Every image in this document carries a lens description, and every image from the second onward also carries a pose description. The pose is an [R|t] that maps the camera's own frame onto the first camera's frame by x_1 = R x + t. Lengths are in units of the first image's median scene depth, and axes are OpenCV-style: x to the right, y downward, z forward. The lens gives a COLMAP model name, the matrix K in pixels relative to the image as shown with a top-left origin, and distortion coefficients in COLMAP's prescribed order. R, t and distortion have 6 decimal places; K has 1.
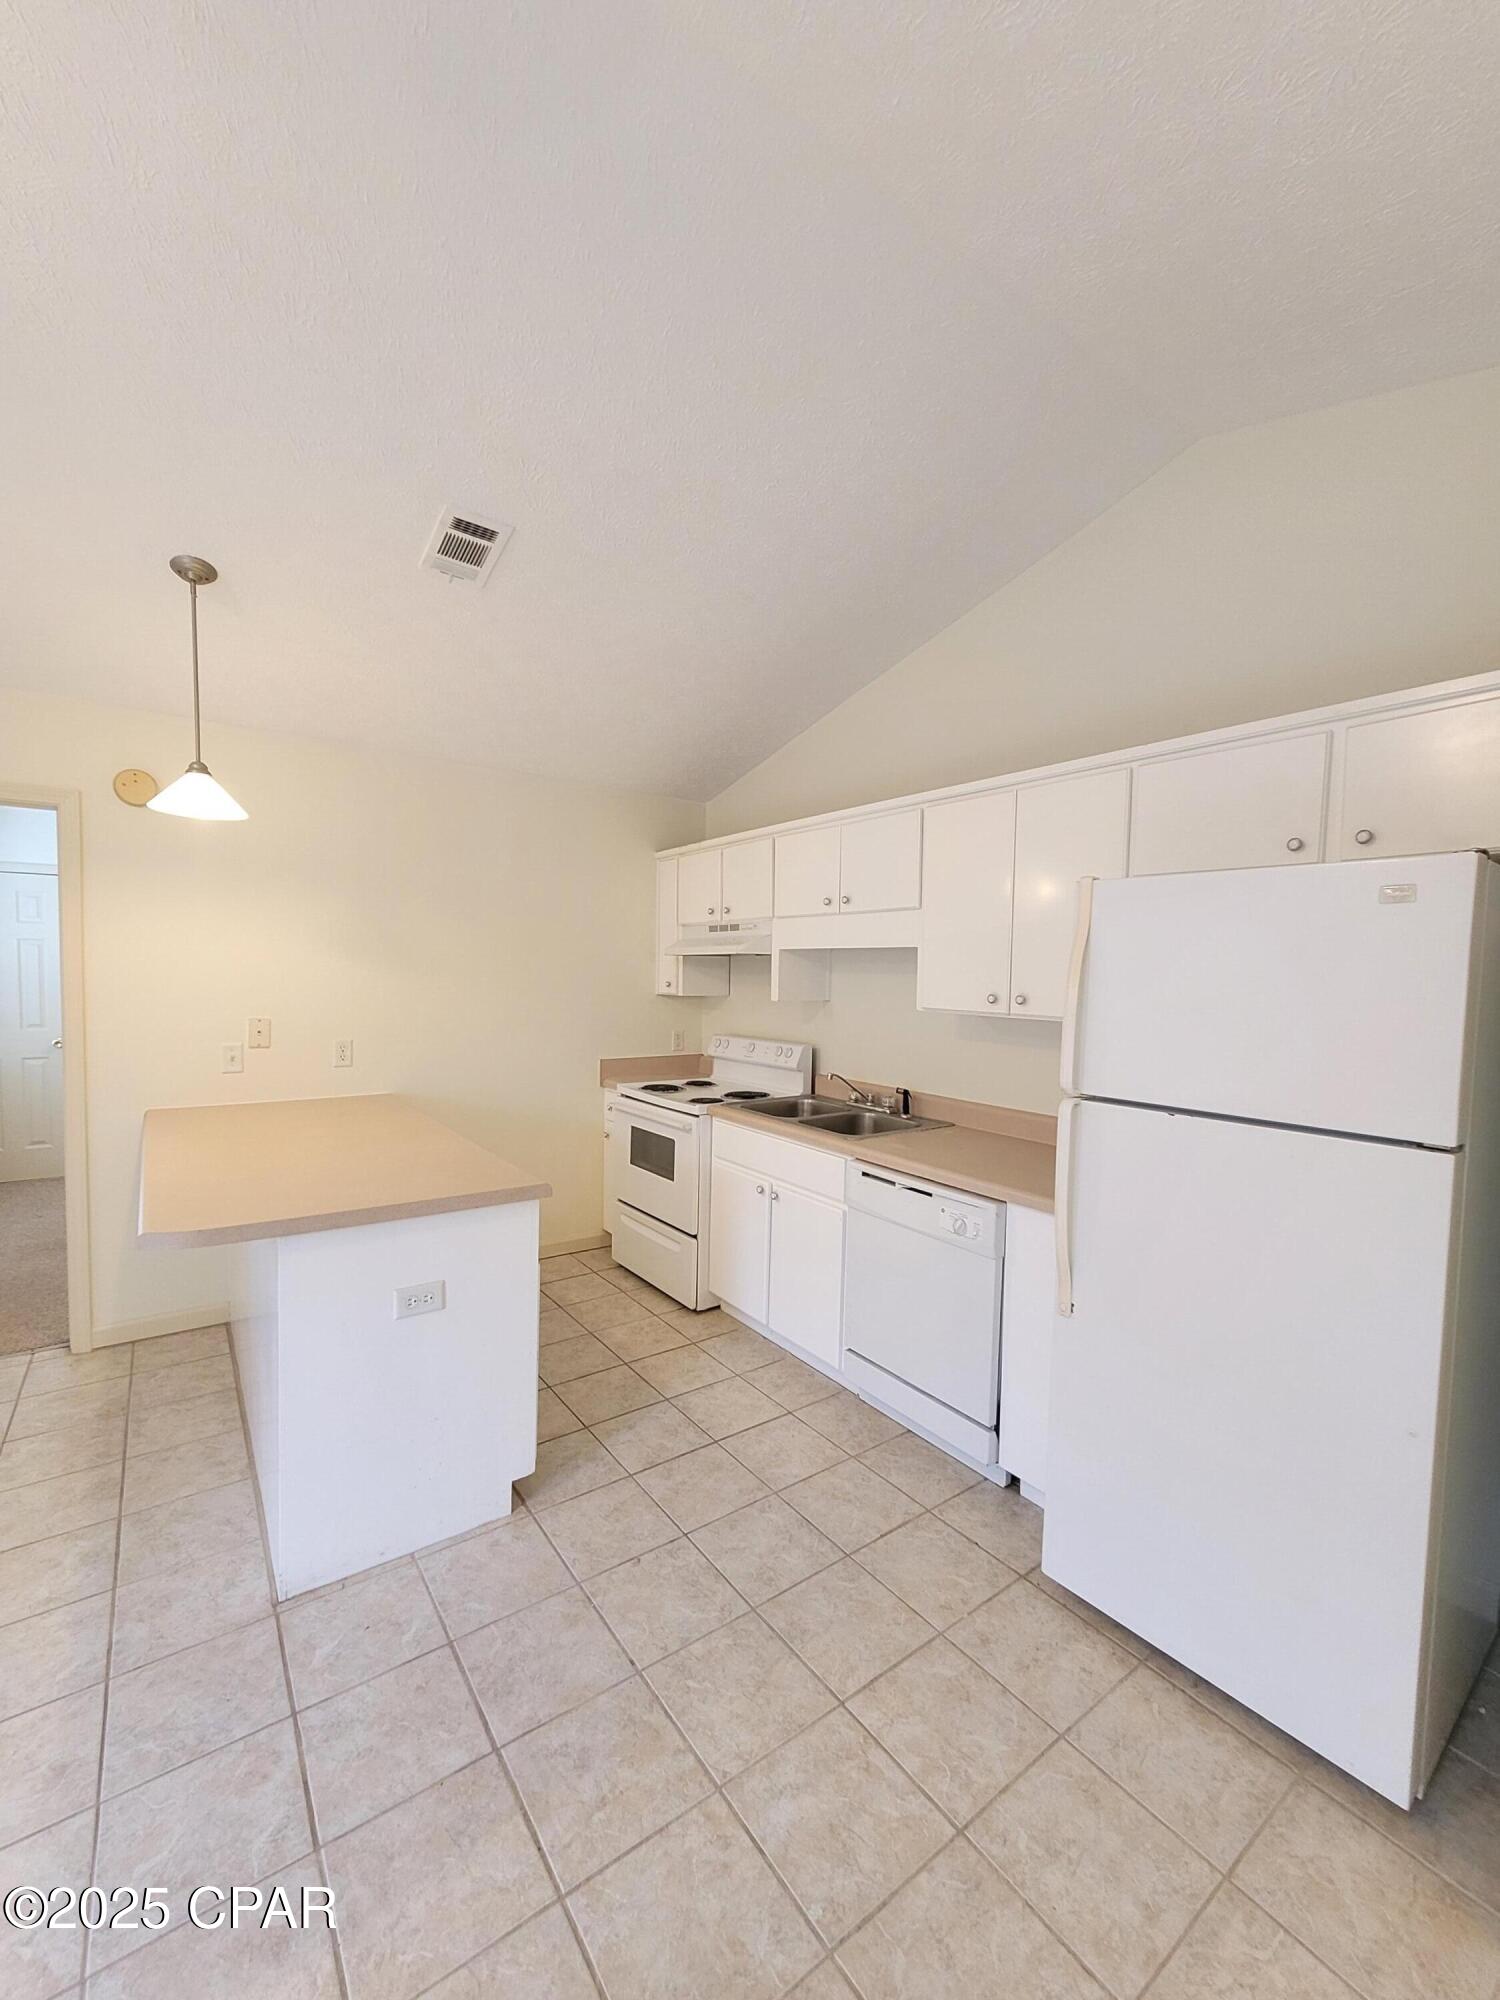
lens RADIAL K [[814.1, 0, 743.8], [0, 814.1, 1015.8], [0, 0, 1]] dist [0.000160, 0.000633]
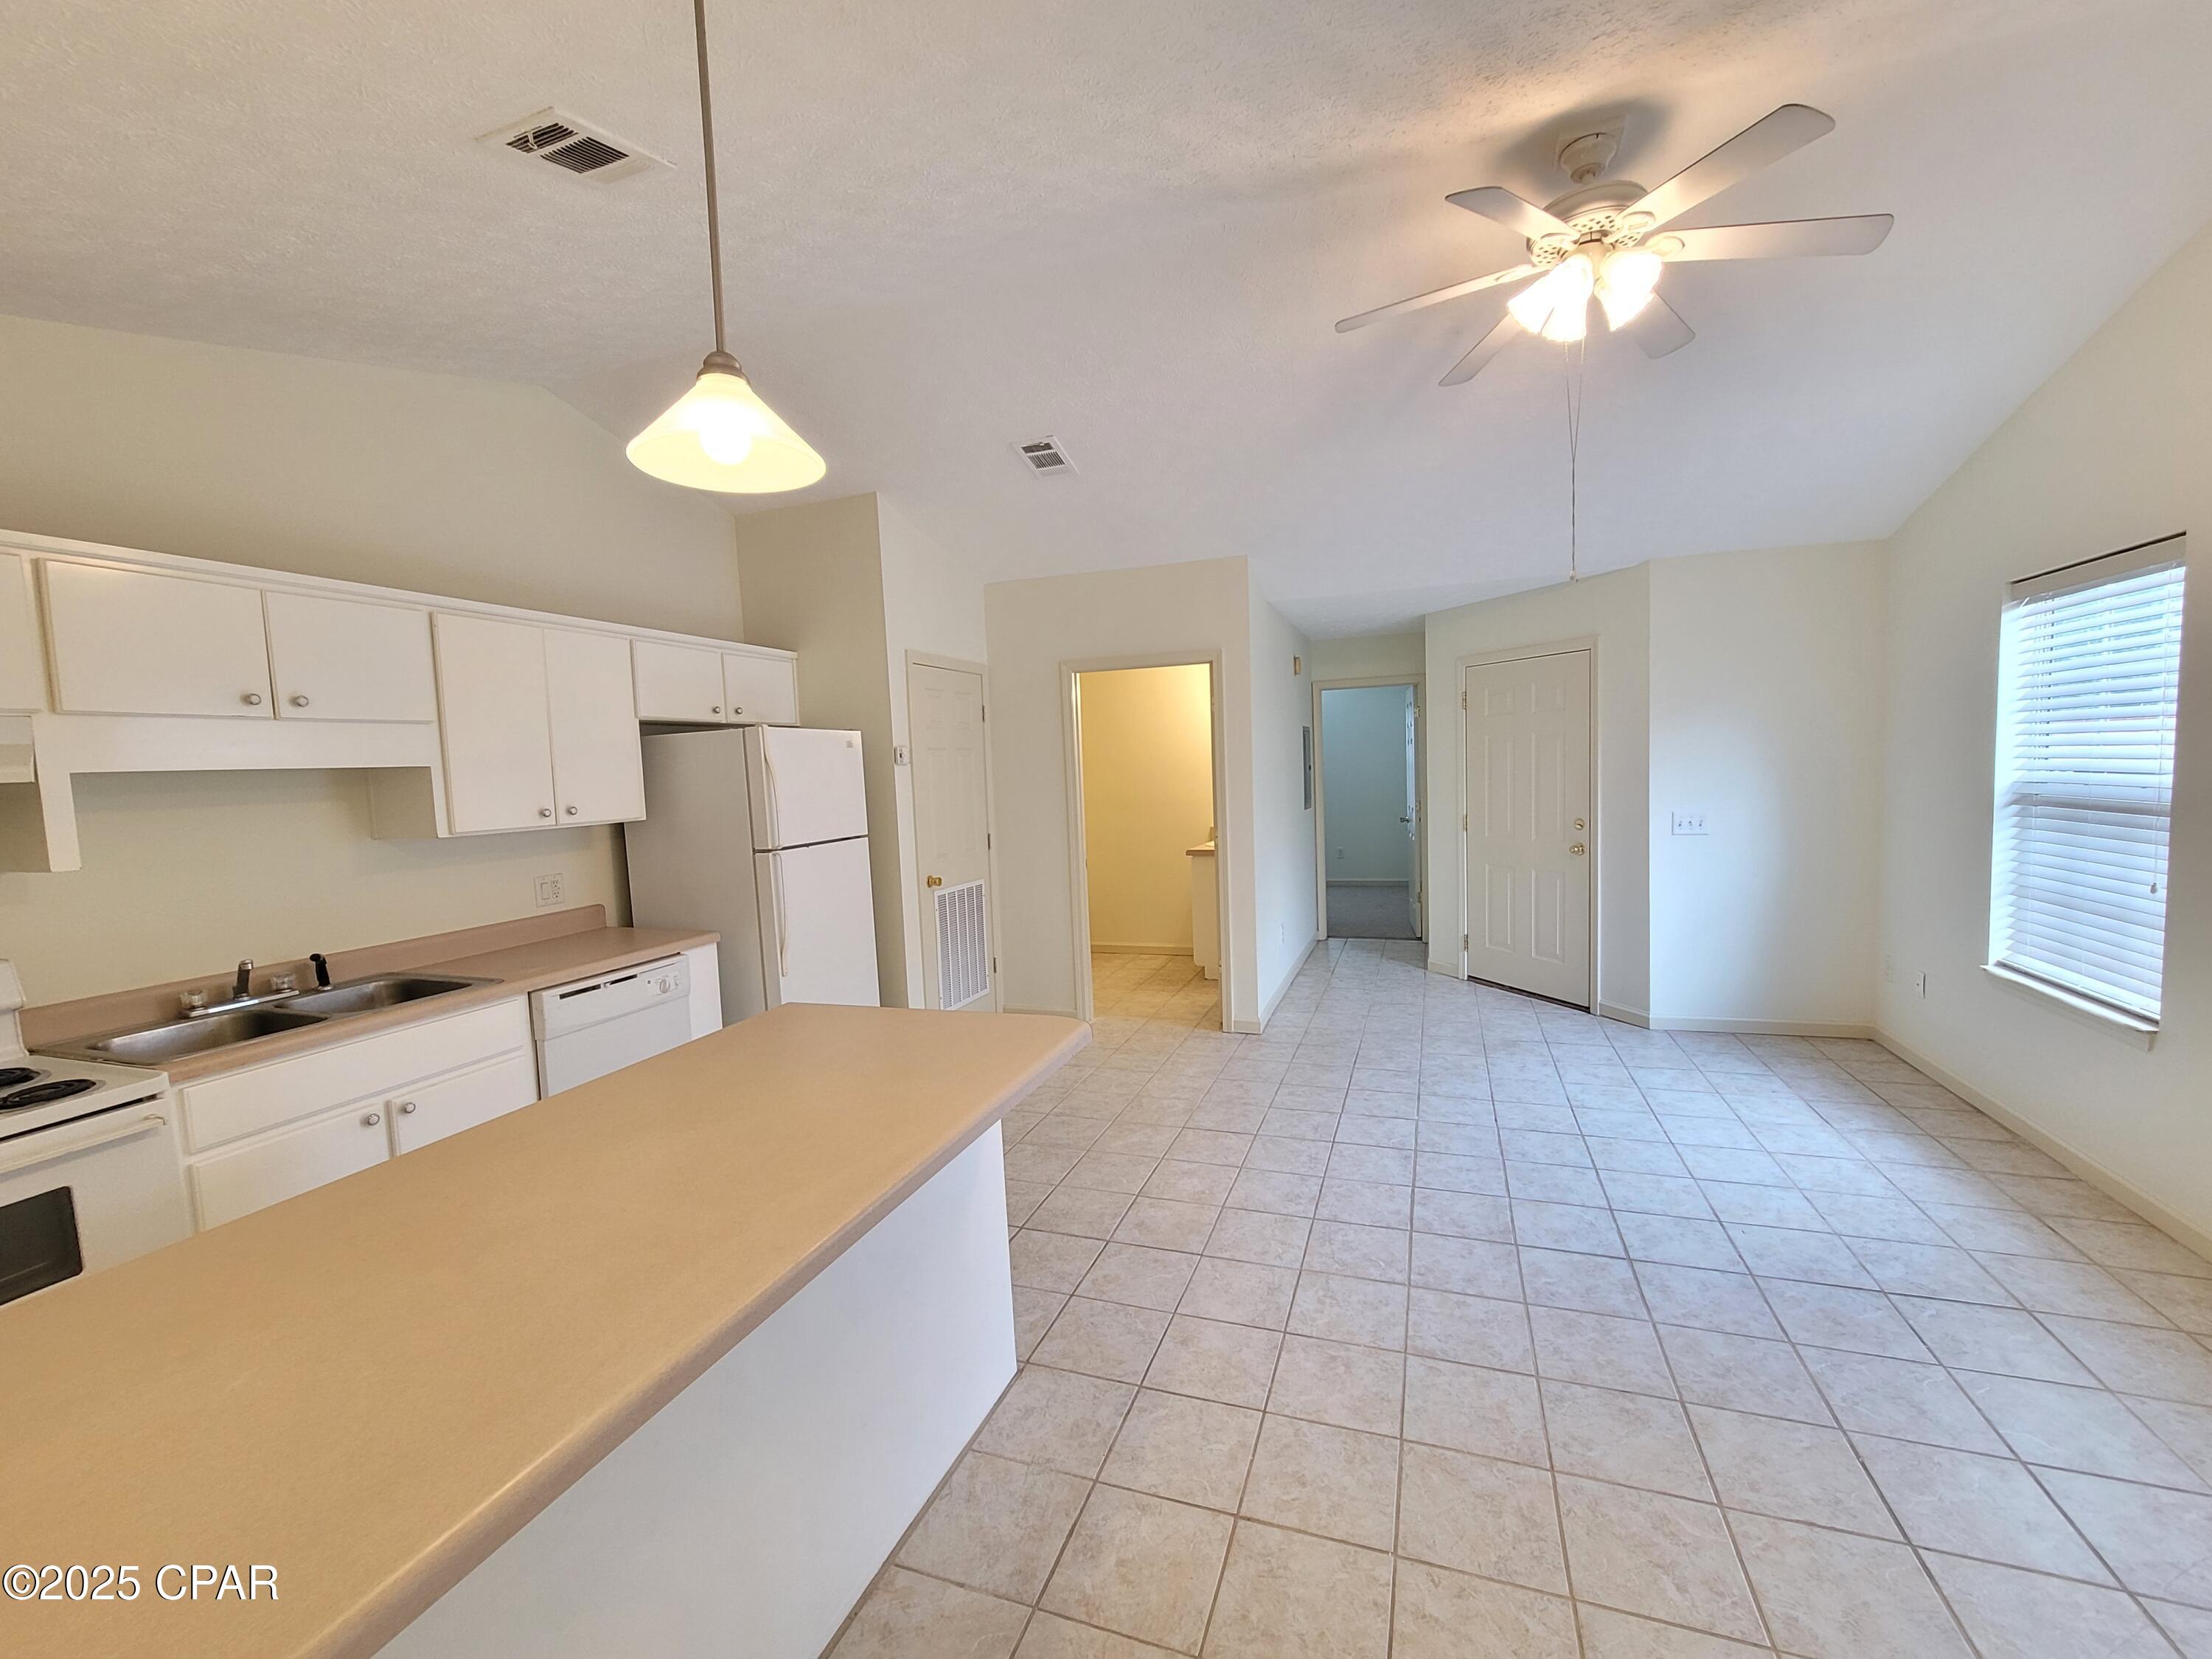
lens RADIAL K [[900.4, 0, 1122.0], [0, 900.4, 837.2], [0, 0, 1]] dist [0.000160, 0.000633]
pose [[-0.576061, -0.063635, 0.814926, -1.222708], [0.074232, 0.988773, 0.129684, -0.095045], [-0.814029, 0.135200, -0.564870, 1.135822]]
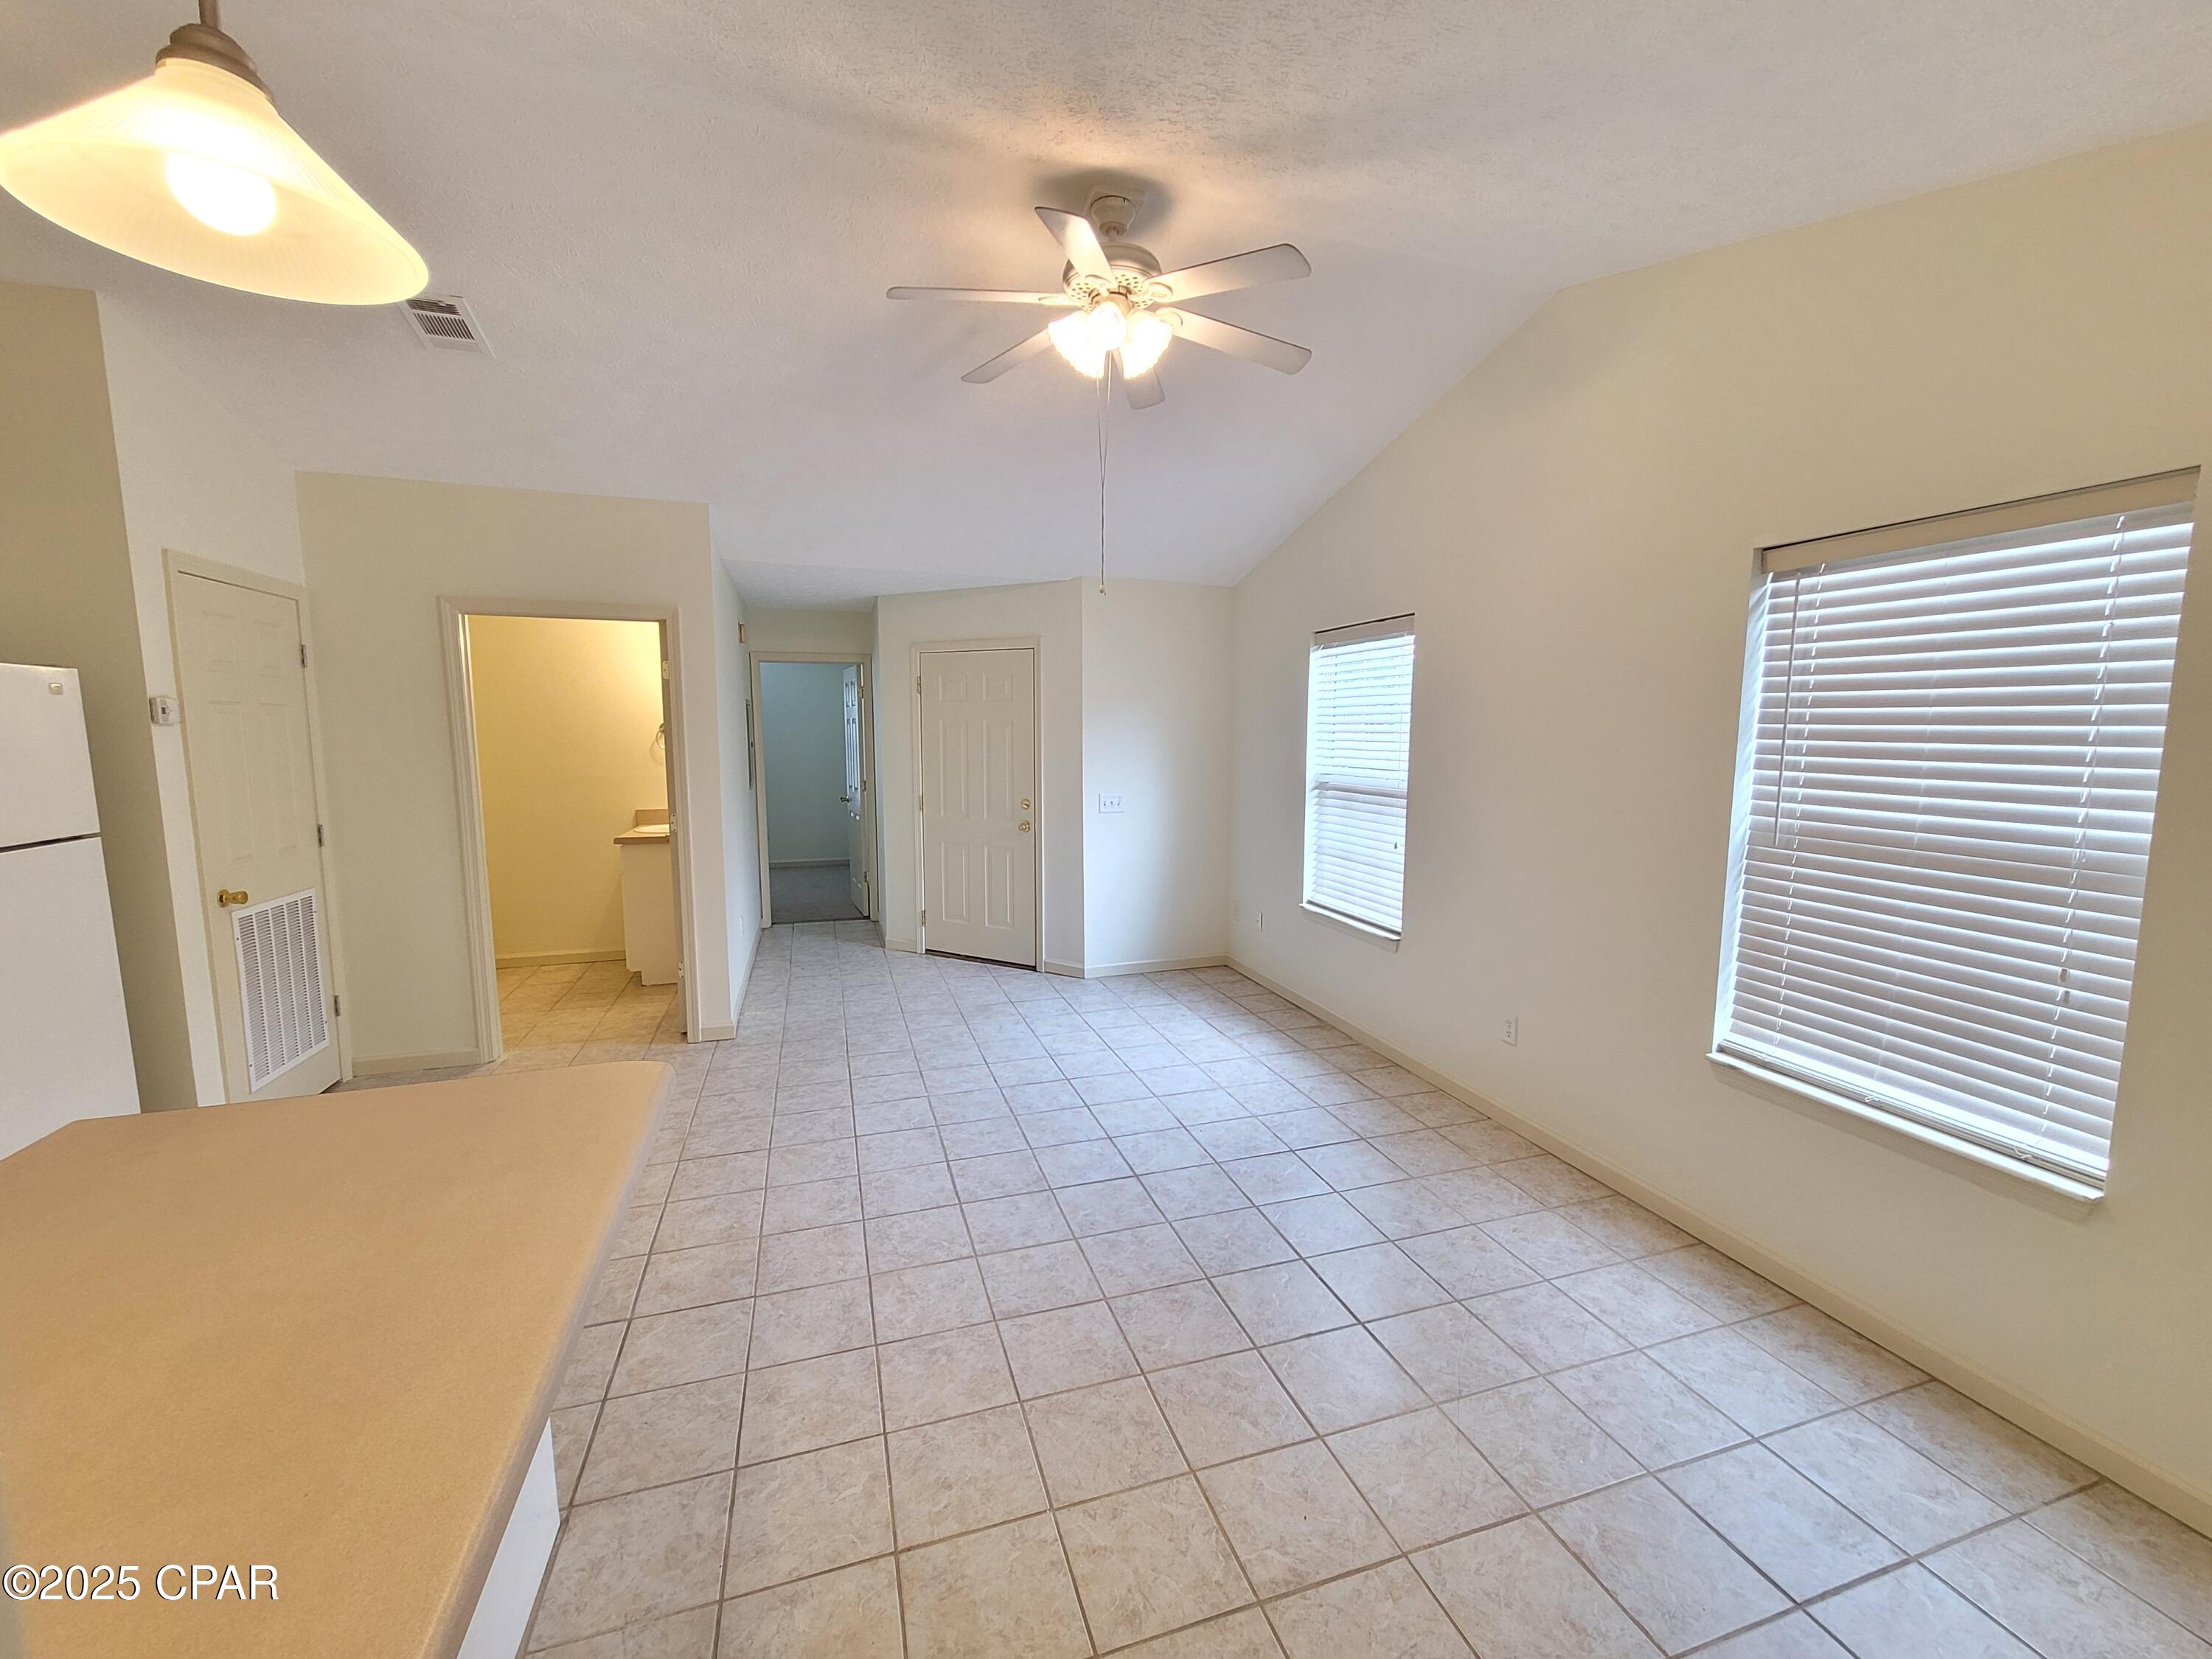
lens RADIAL K [[900.4, 0, 1119.4], [0, 900.4, 835.9], [0, 0, 1]] dist [0.000160, 0.000633]
pose [[-0.955133, -0.057919, 0.290459, -1.045592], [-0.005509, 0.983997, 0.178099, -0.111924], [-0.296126, 0.168508, -0.940167, 1.226978]]
